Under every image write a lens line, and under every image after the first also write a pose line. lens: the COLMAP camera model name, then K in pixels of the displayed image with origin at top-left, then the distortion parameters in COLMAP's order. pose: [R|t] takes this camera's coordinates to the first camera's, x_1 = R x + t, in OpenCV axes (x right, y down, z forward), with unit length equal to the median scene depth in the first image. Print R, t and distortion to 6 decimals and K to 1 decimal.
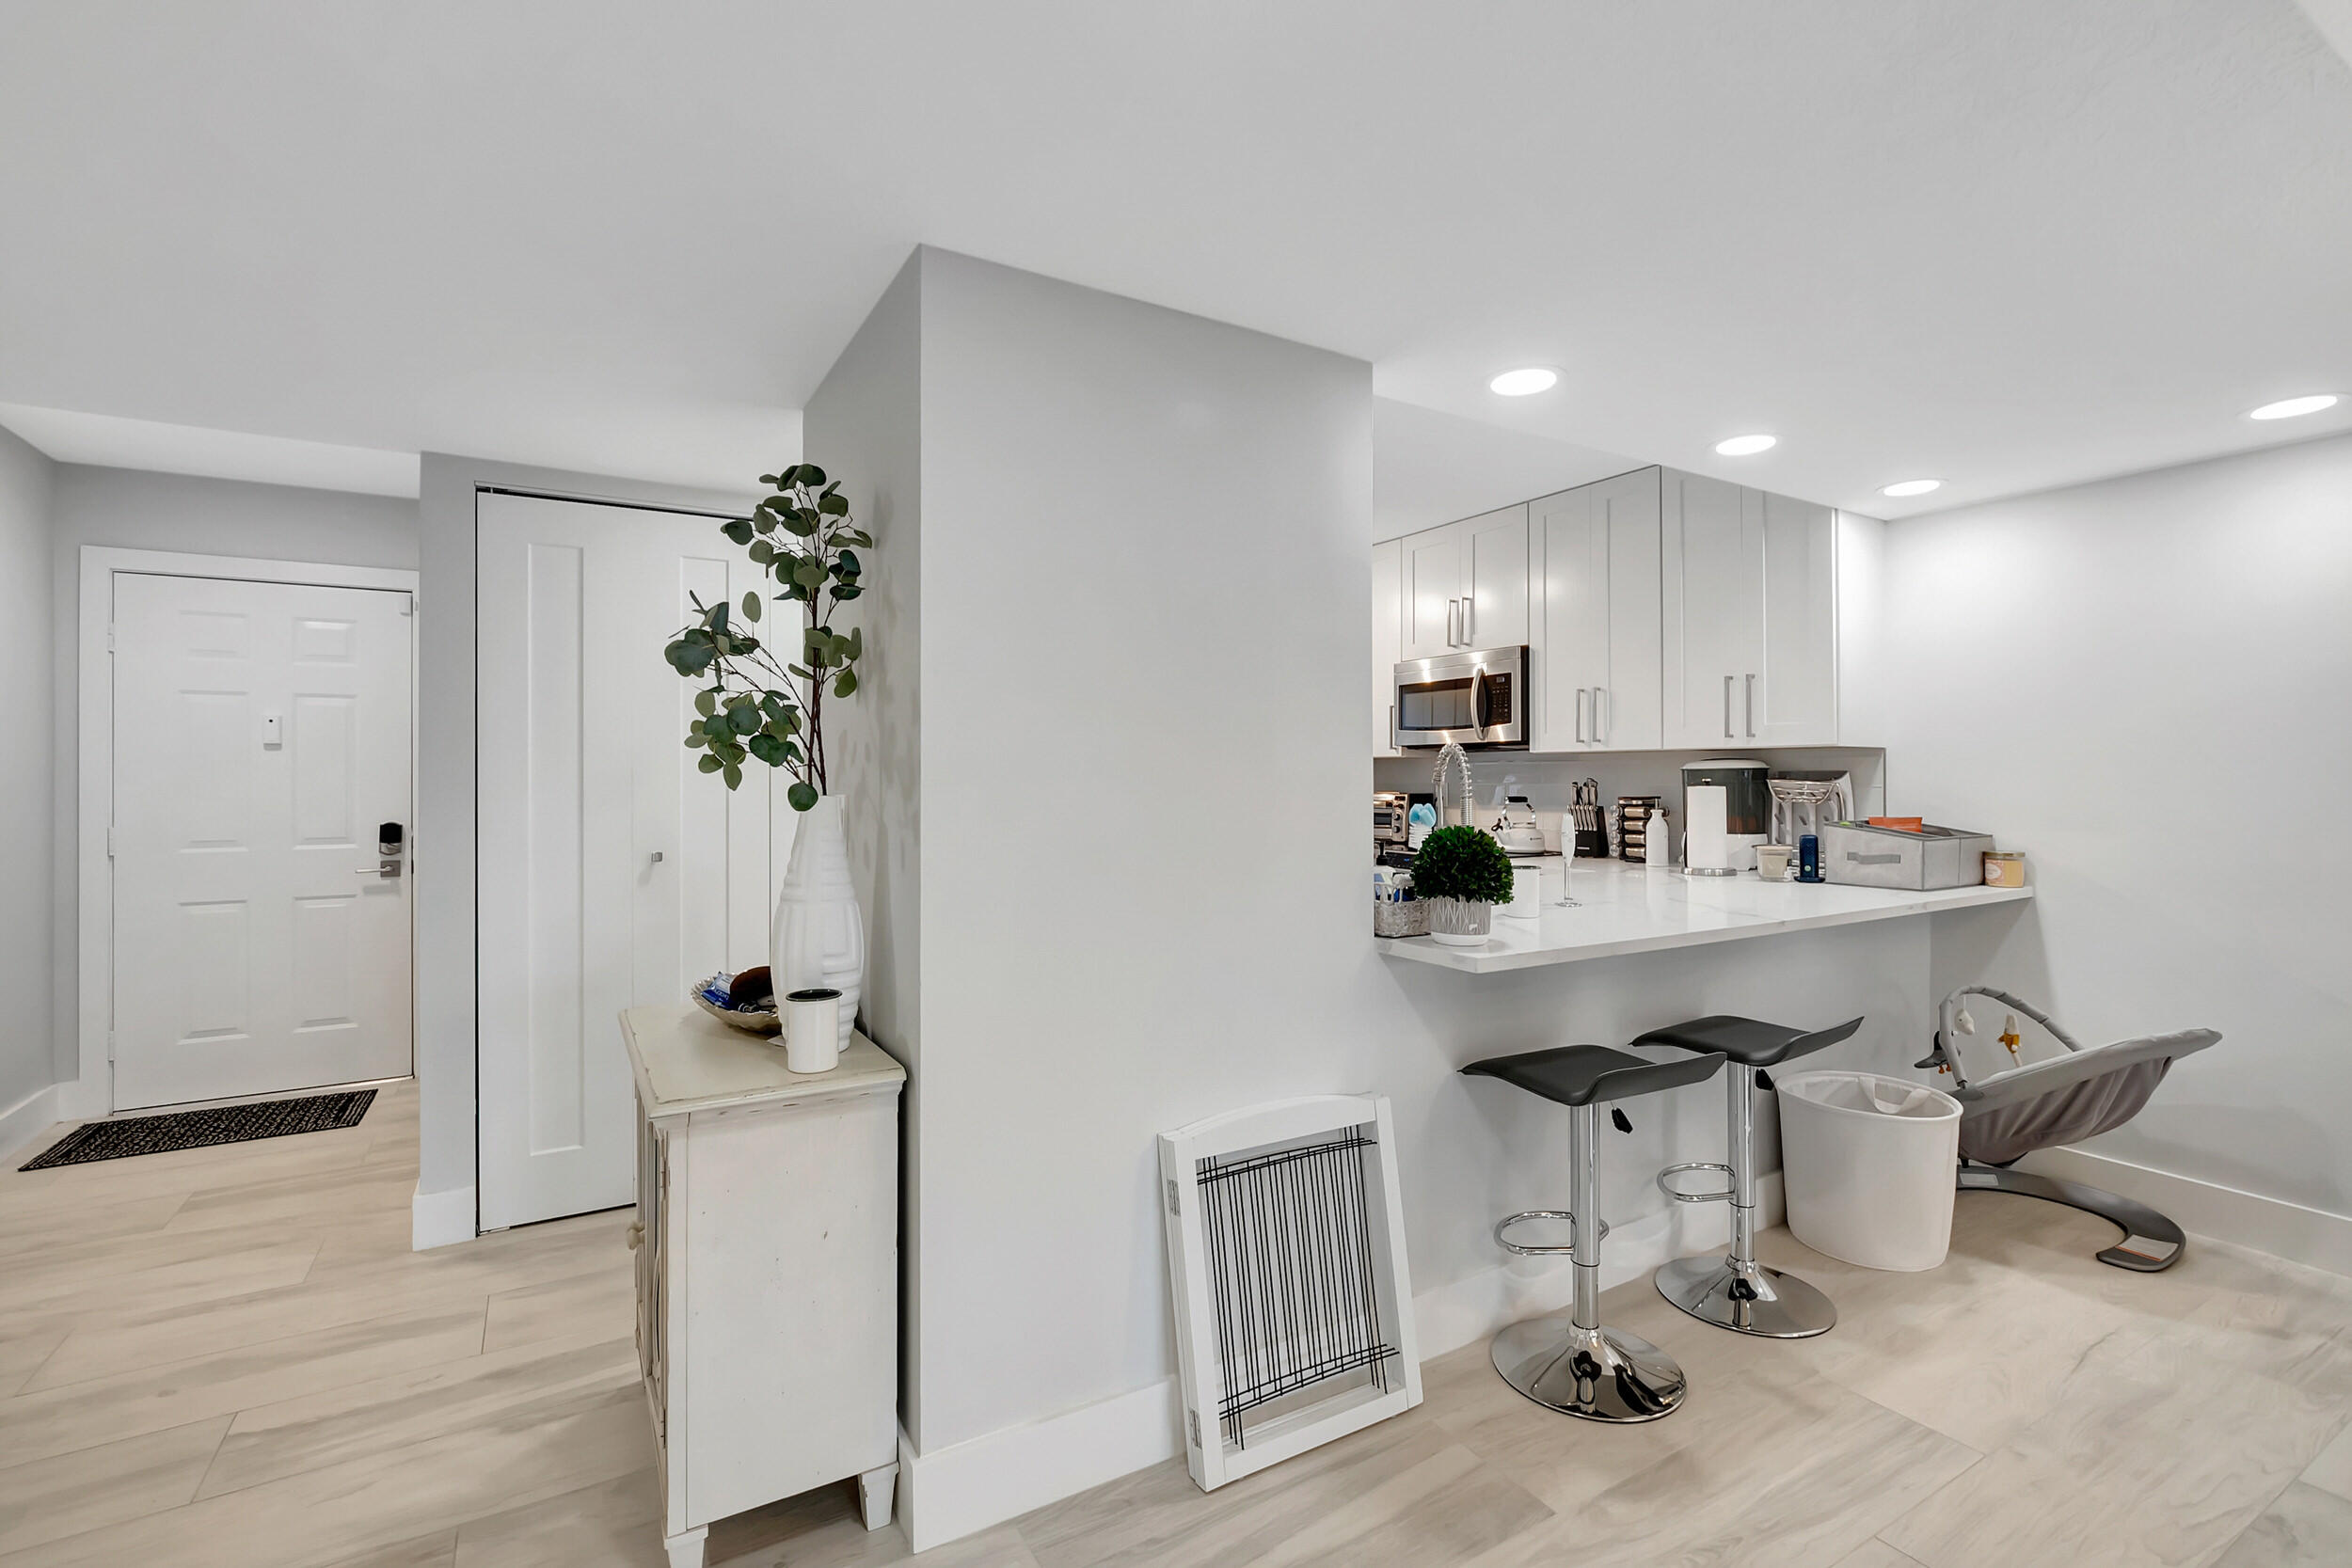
lens RADIAL K [[1021.4, 0, 1176.0], [0, 1021.4, 784.0], [0, 0, 1]] dist [-0.000946, -0.000273]
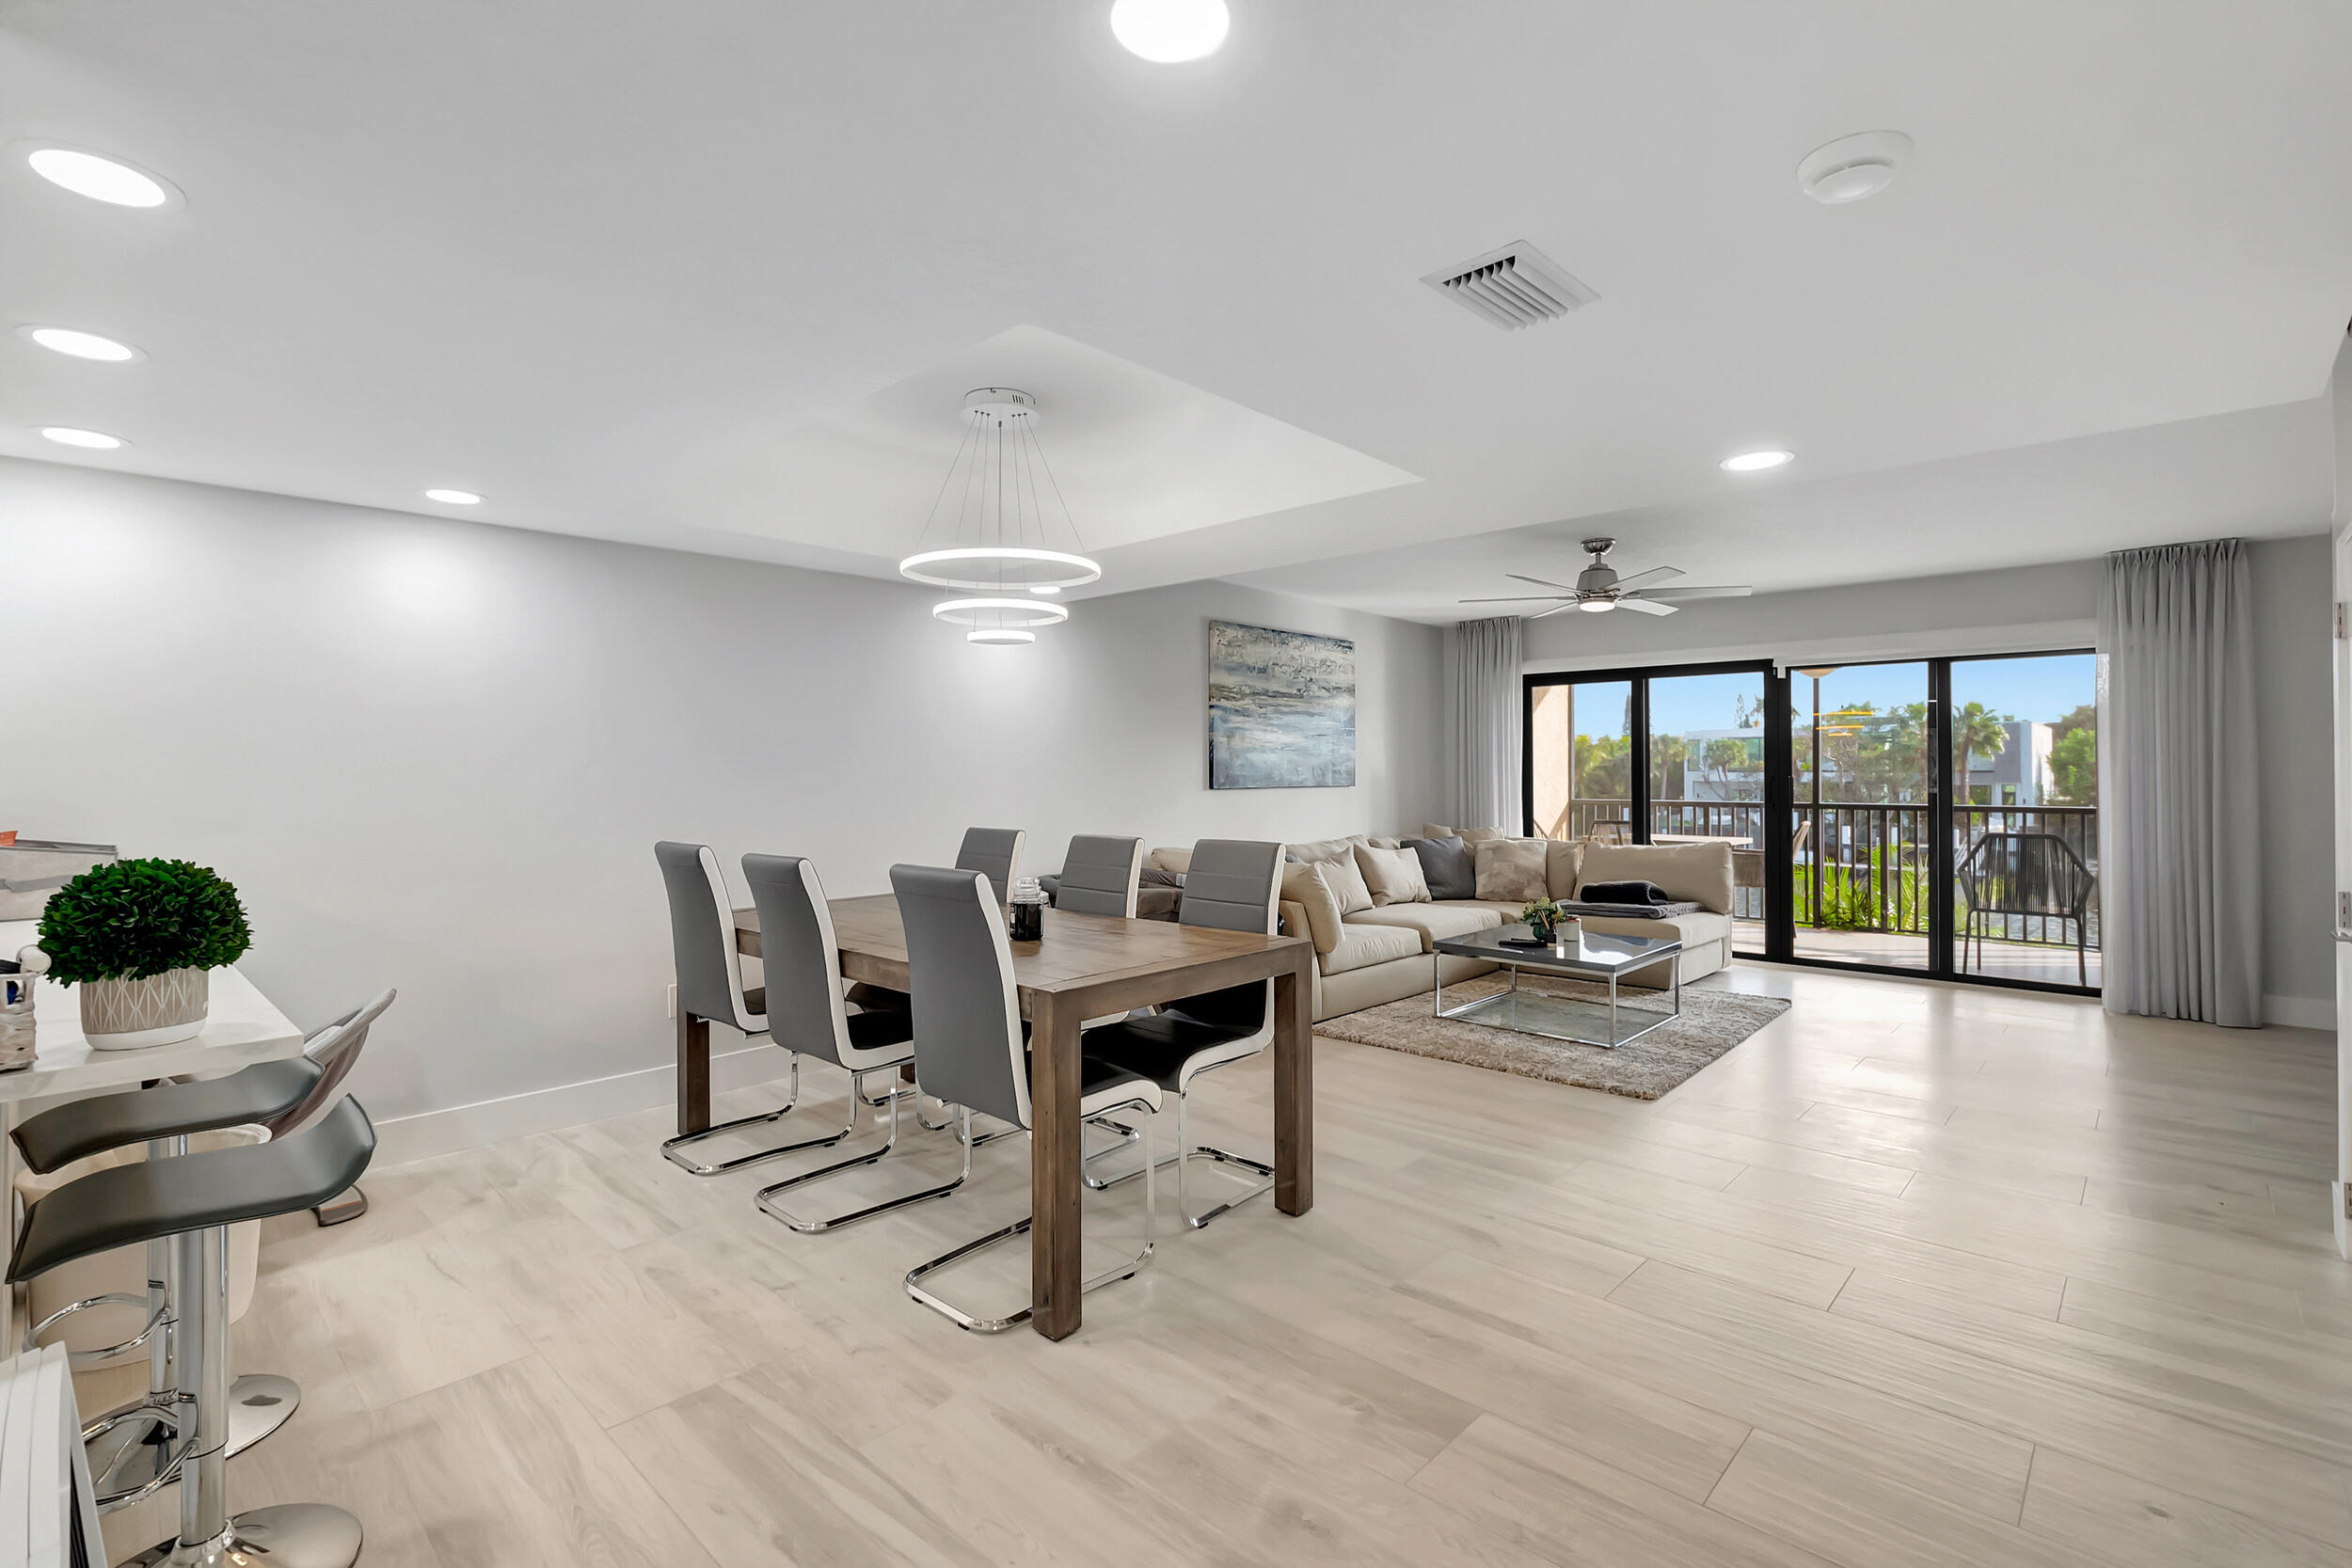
lens RADIAL K [[1063.0, 0, 1157.3], [0, 1063.0, 767.3], [0, 0, 1]] dist [-0.001392, -0.000663]
pose [[-0.261389, 0.004729, 0.965222, -0.508952], [0.008537, 0.999960, -0.002587, -0.010071], [-0.965196, 0.007564, -0.261419, 0.541655]]
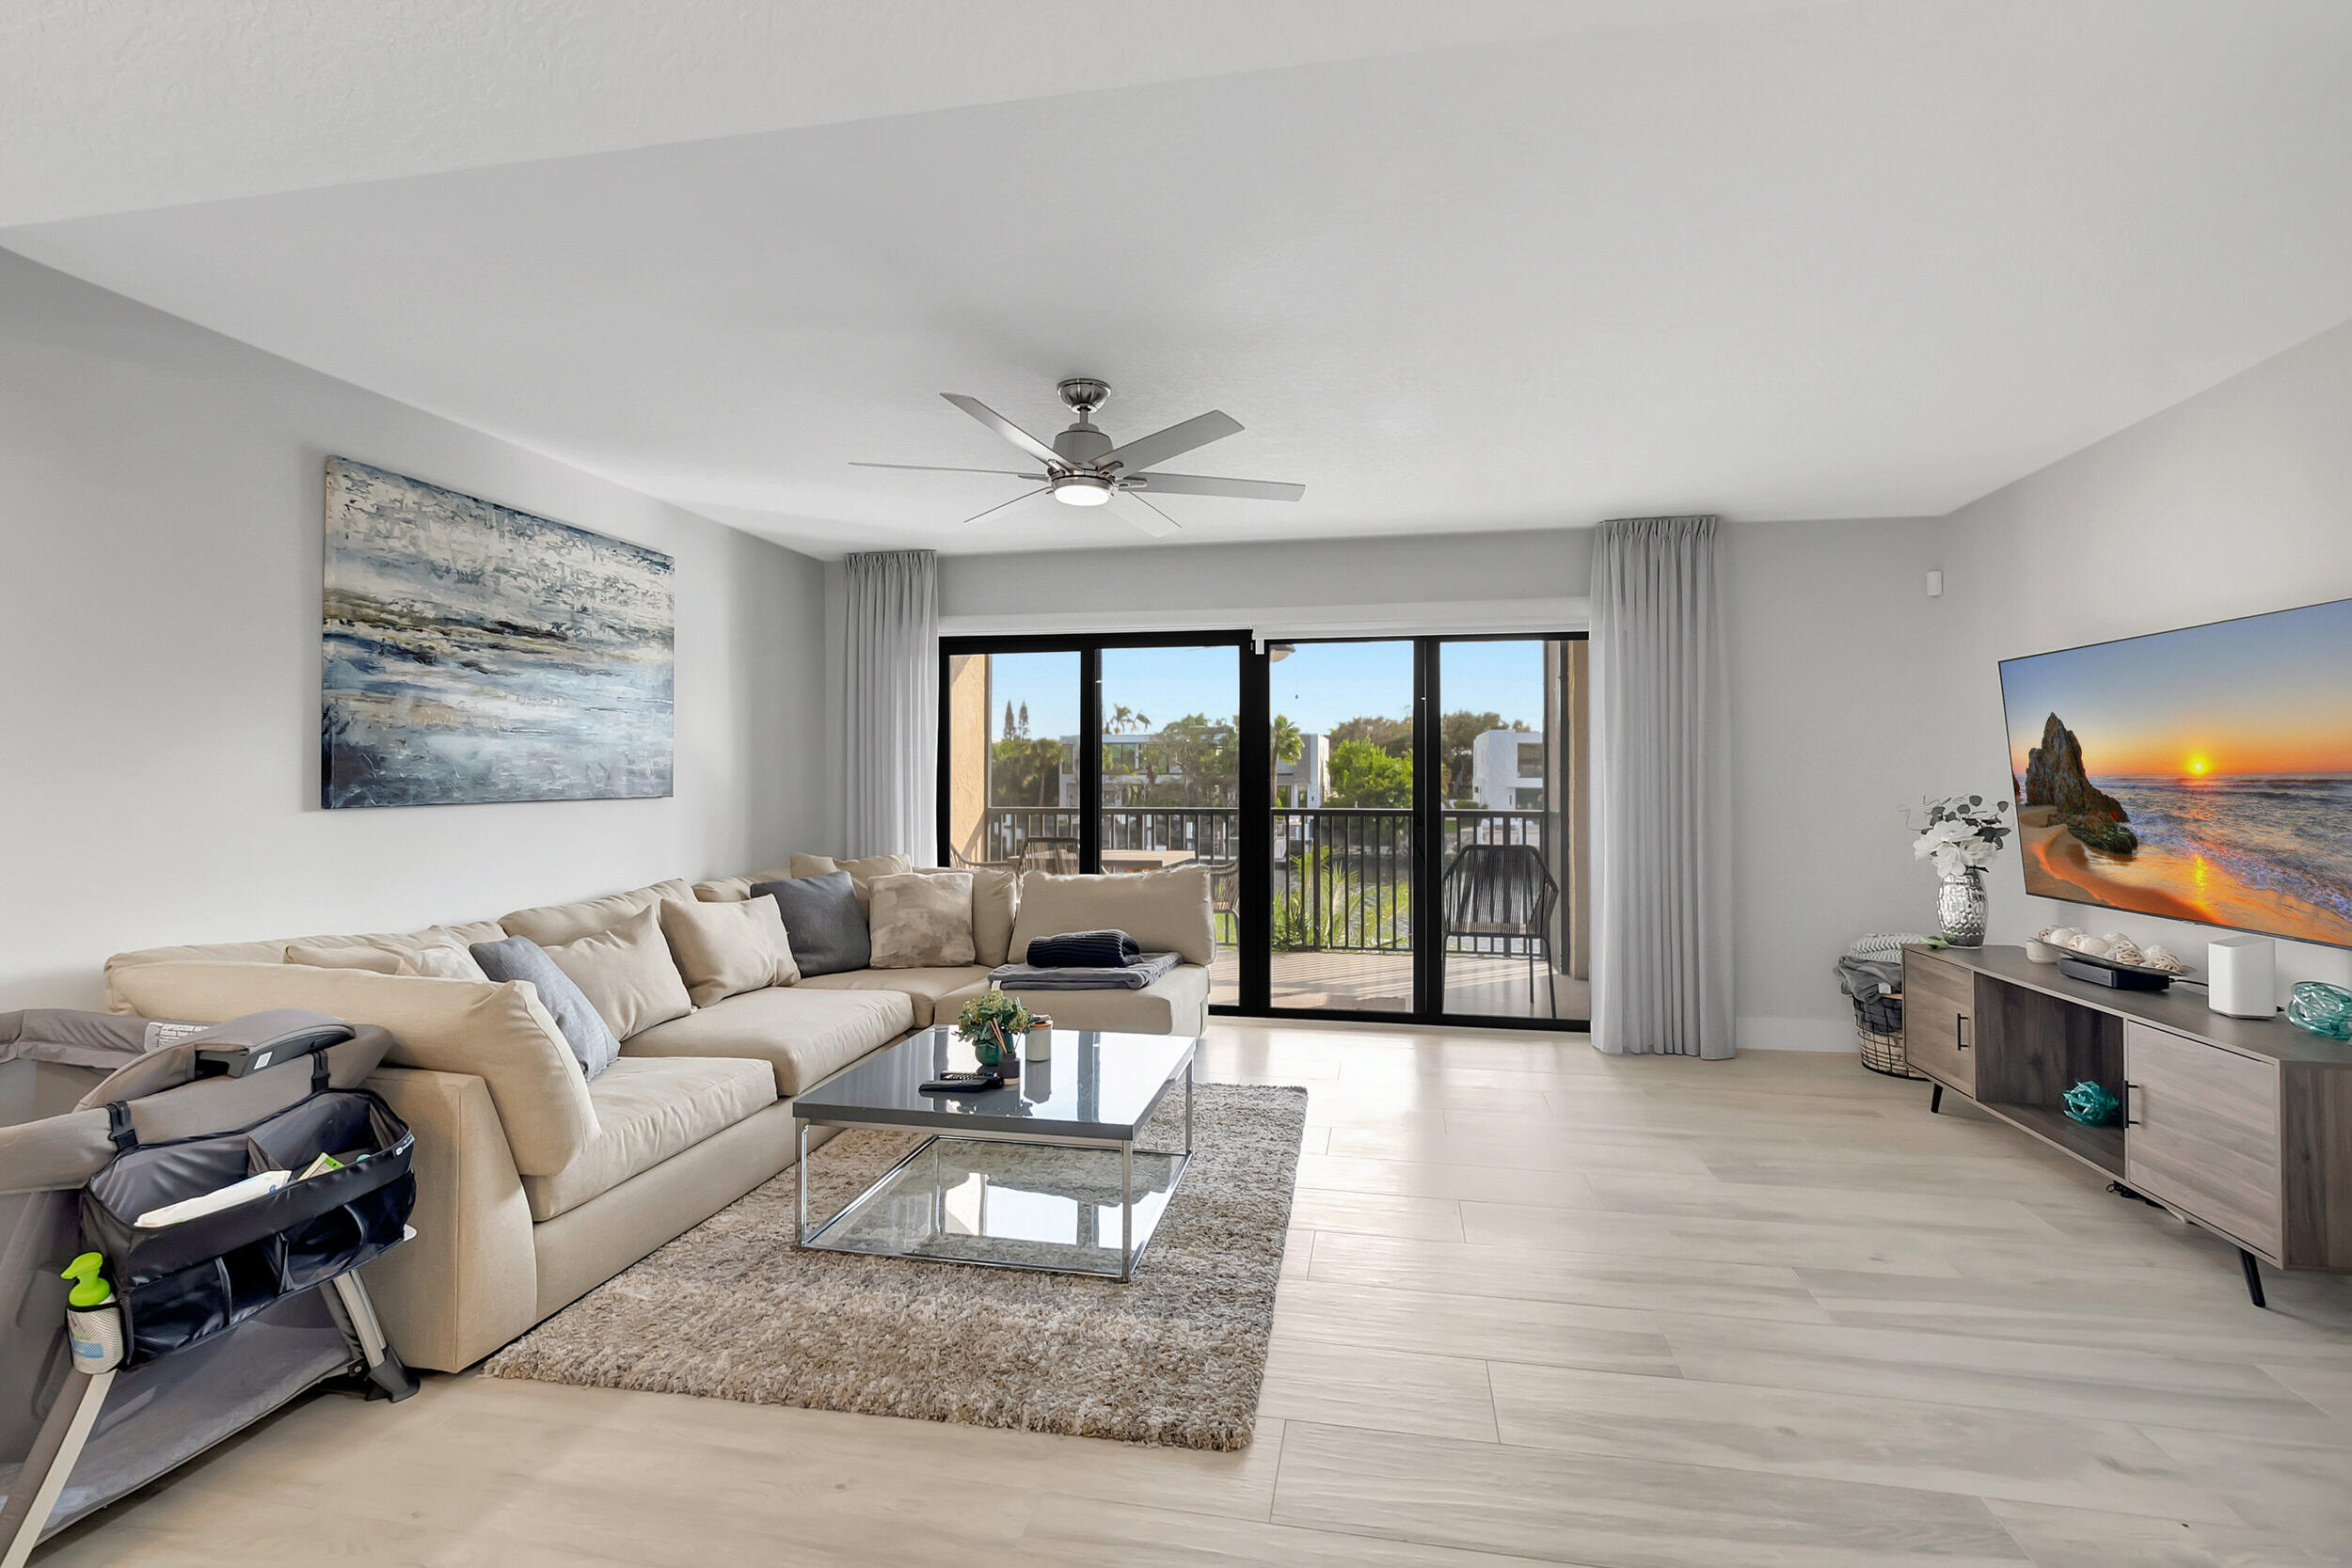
lens RADIAL K [[1091.5, 0, 1180.8], [0, 1091.5, 752.8], [0, 0, 1]] dist [-0.000949, -0.000144]
pose [[-0.744139, 0.013766, 0.667883, 0.496465], [0.006044, 0.999885, -0.013875, -0.002618], [-0.667998, -0.006288, -0.744137, -0.059730]]
